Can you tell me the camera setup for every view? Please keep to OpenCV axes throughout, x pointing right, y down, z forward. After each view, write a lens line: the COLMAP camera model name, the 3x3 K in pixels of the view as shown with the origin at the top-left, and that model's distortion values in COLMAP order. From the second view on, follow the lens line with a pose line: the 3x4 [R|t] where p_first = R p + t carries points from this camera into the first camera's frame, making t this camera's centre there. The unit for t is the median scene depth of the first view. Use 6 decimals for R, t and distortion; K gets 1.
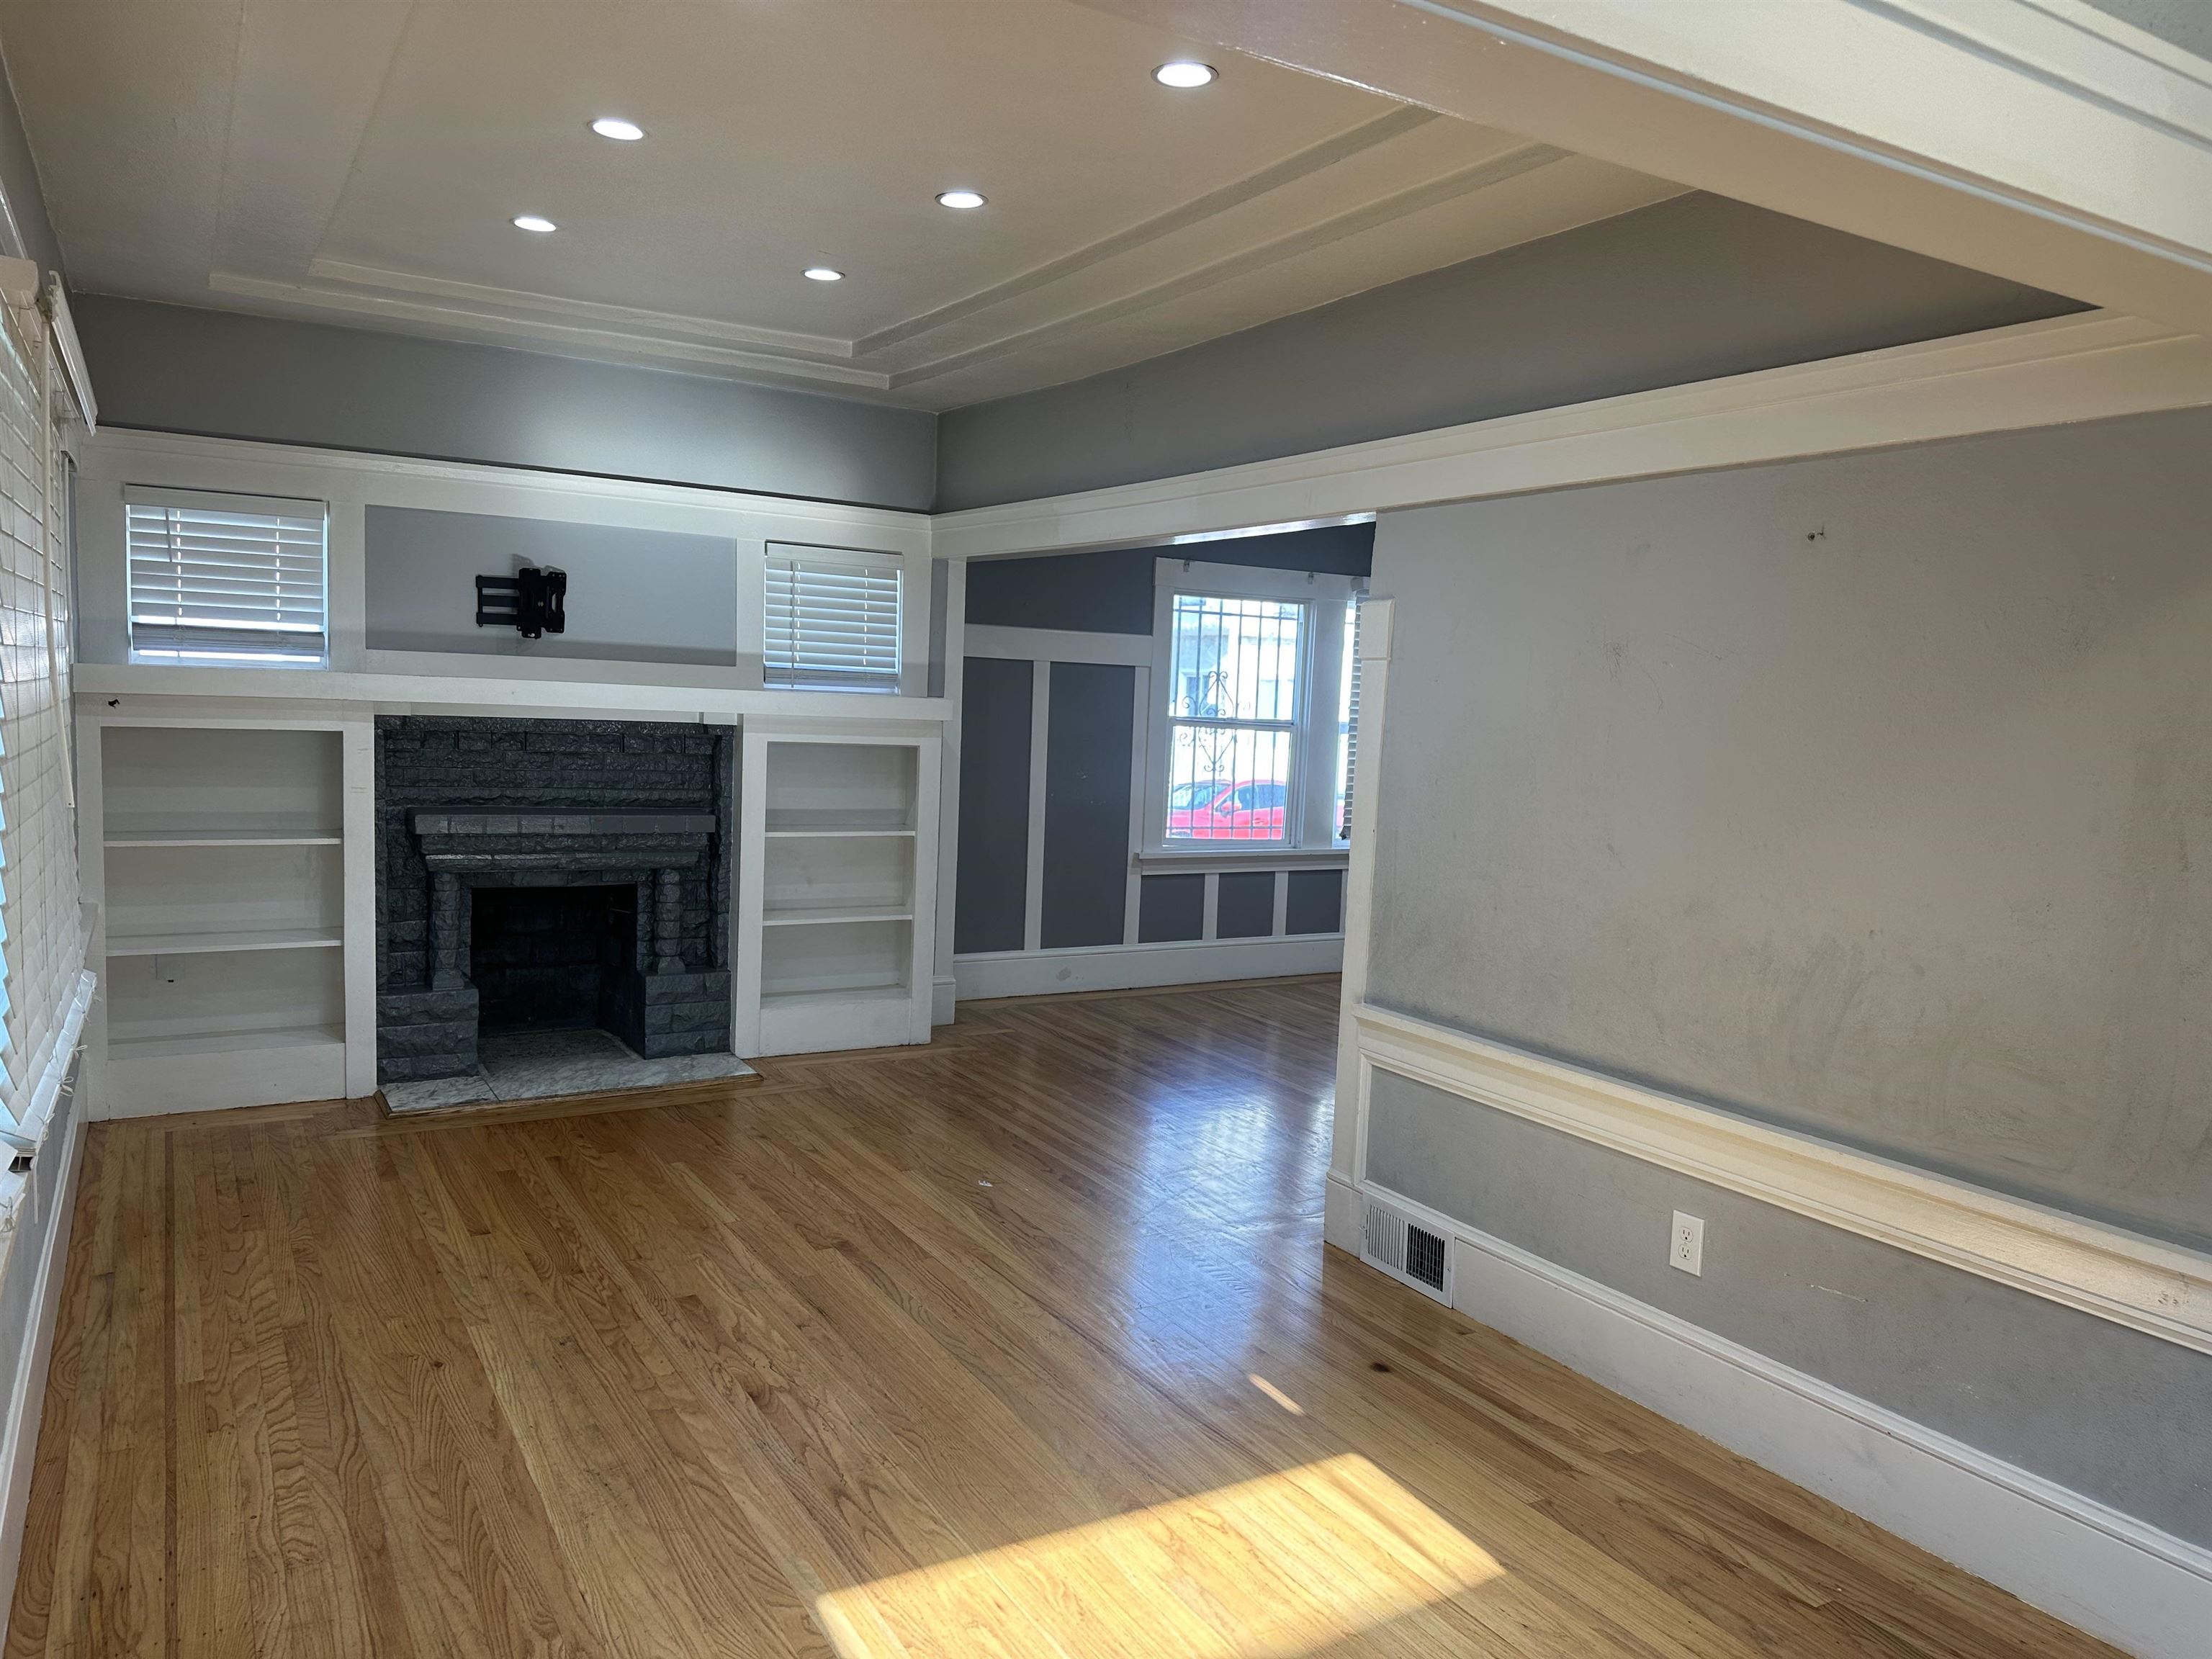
lens RADIAL K [[1532.1, 0, 1106.2], [0, 1532.1, 846.1], [0, 0, 1]] dist [0.091628, -0.115582]
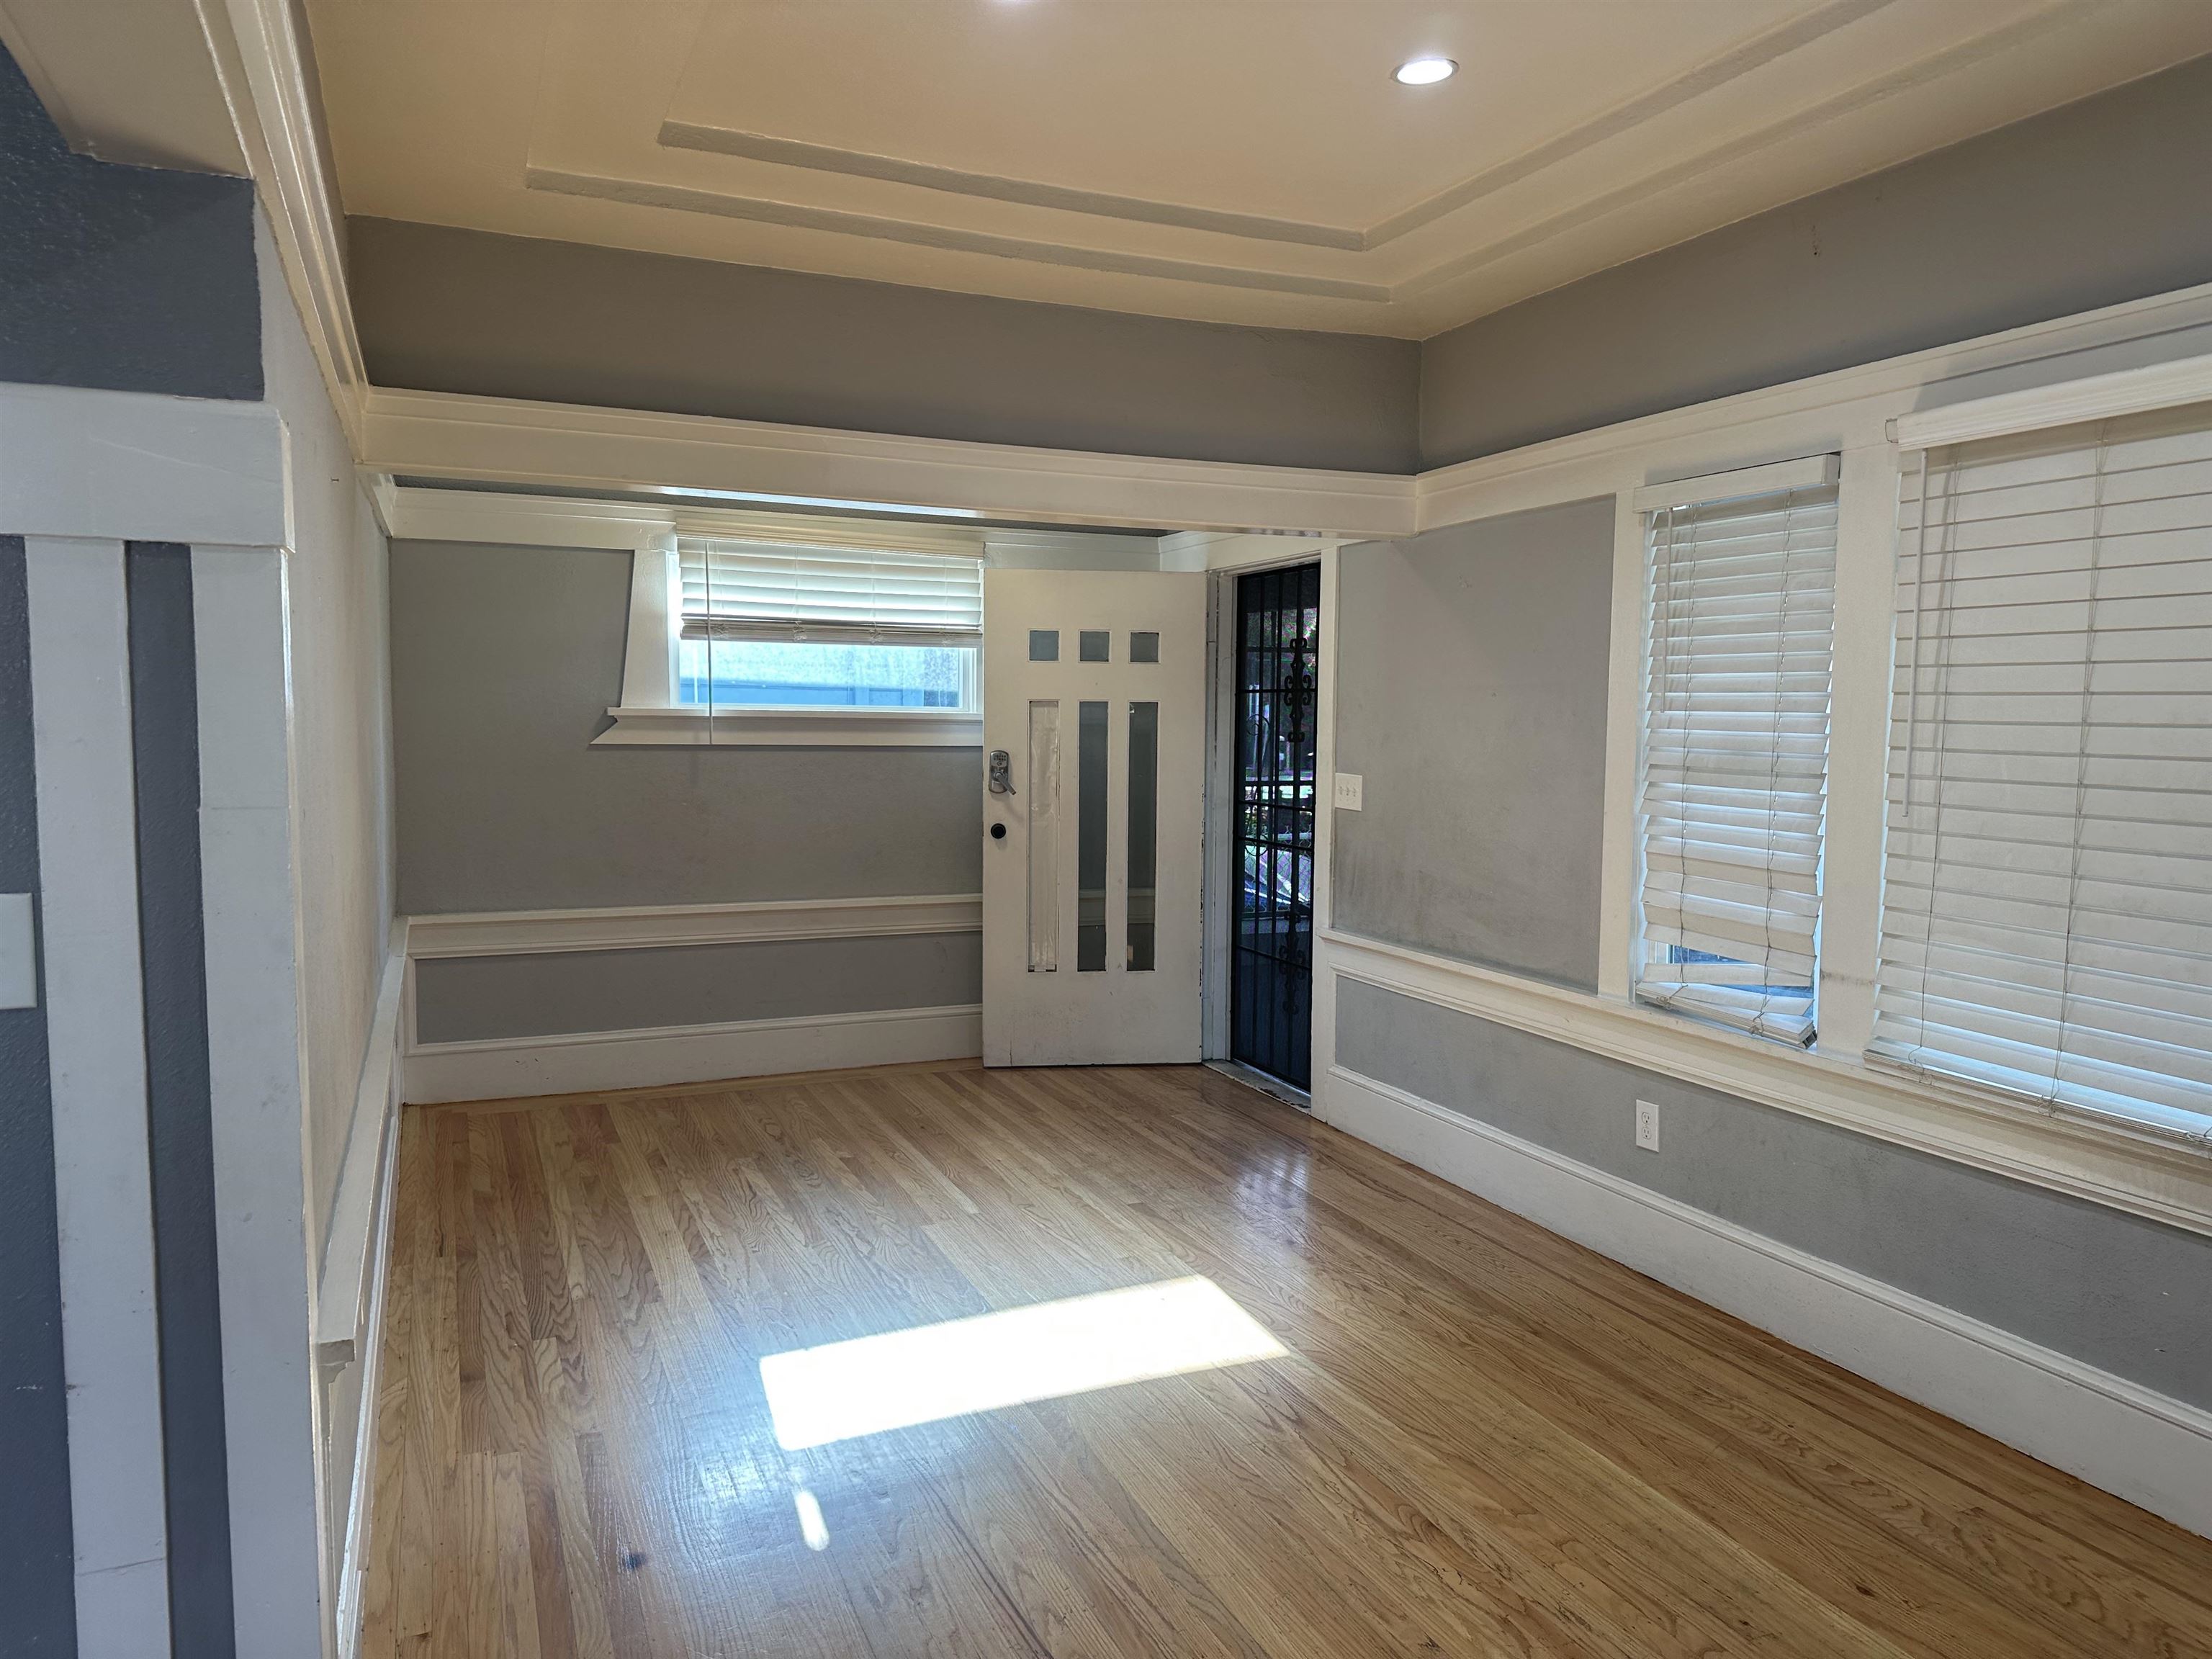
lens RADIAL K [[1535.0, 0, 1103.8], [0, 1535.0, 845.5], [0, 0, 1]] dist [0.000127, -0.000498]
pose [[-0.989015, -0.066821, 0.131851, -0.080077], [-0.040587, 0.980467, 0.192449, -0.098198], [-0.142136, 0.184984, -0.972409, 1.053090]]
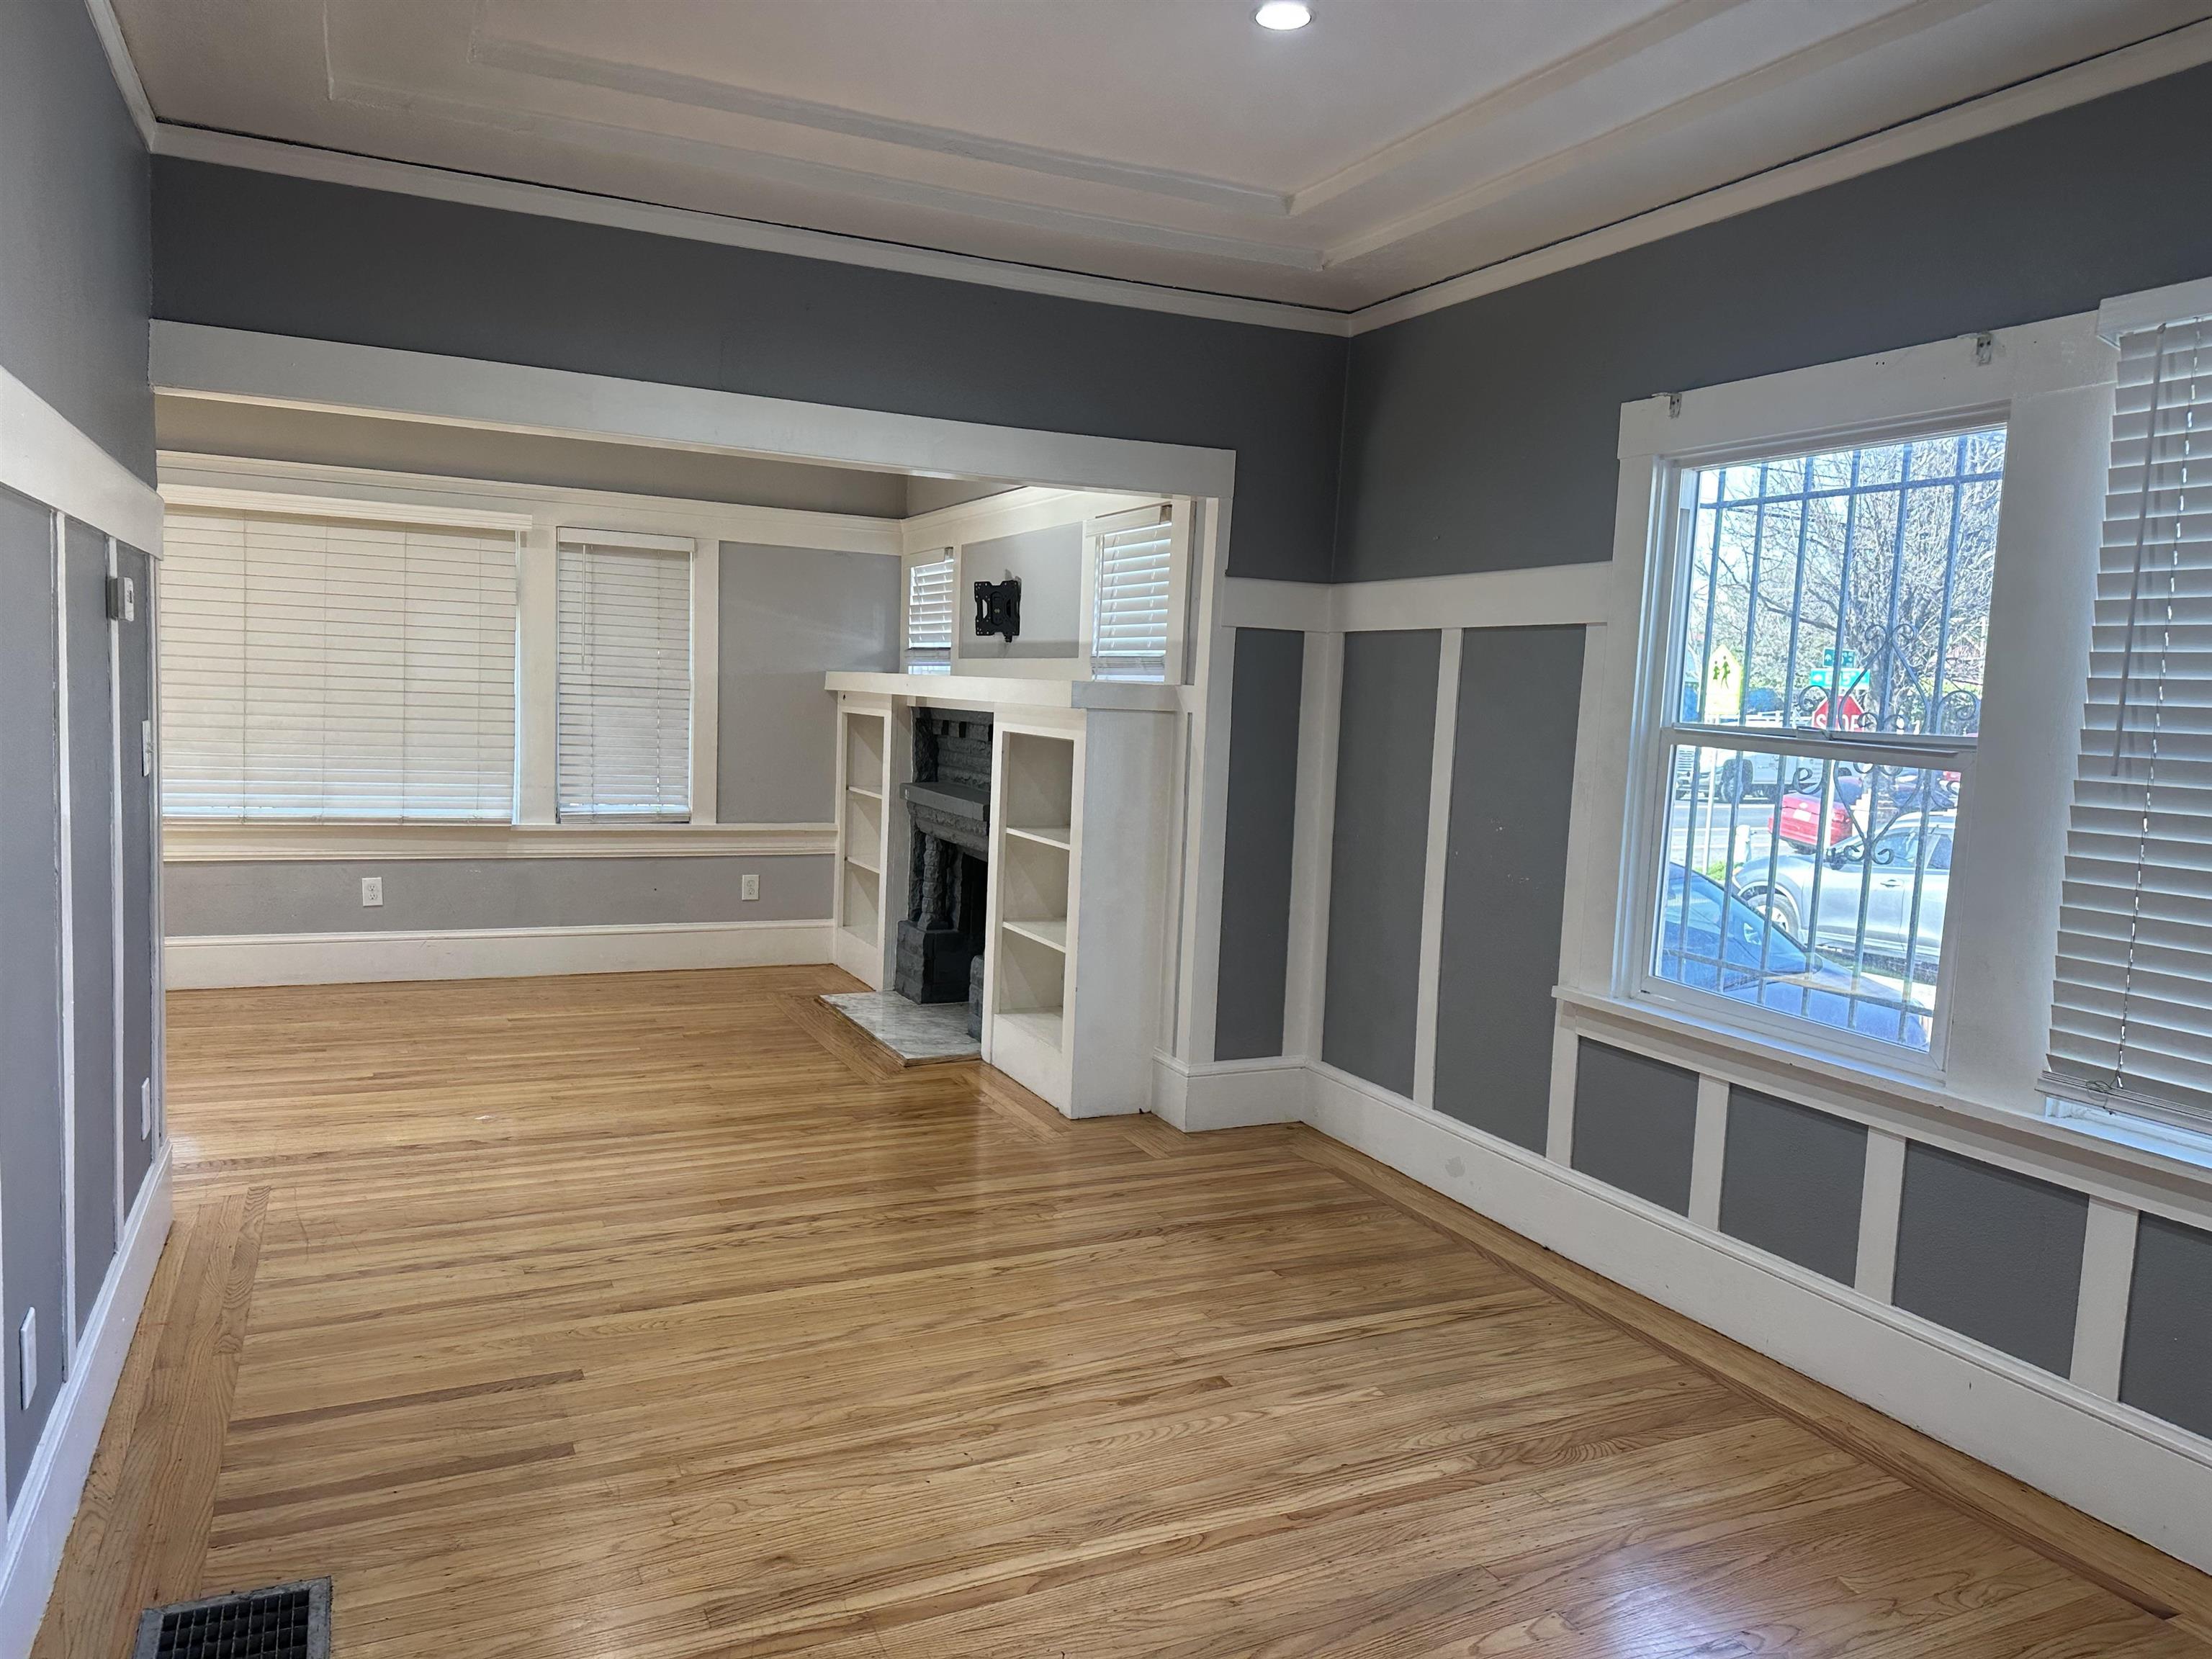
lens RADIAL K [[1513.5, 0, 1107.5], [0, 1513.5, 838.0], [0, 0, 1]] dist [0.074493, -0.112063]
pose [[-0.085338, 0.051338, -0.995029, 0.760323], [-0.147156, 0.987070, 0.063548, -0.077285], [0.985425, 0.151848, -0.076680, 1.242800]]
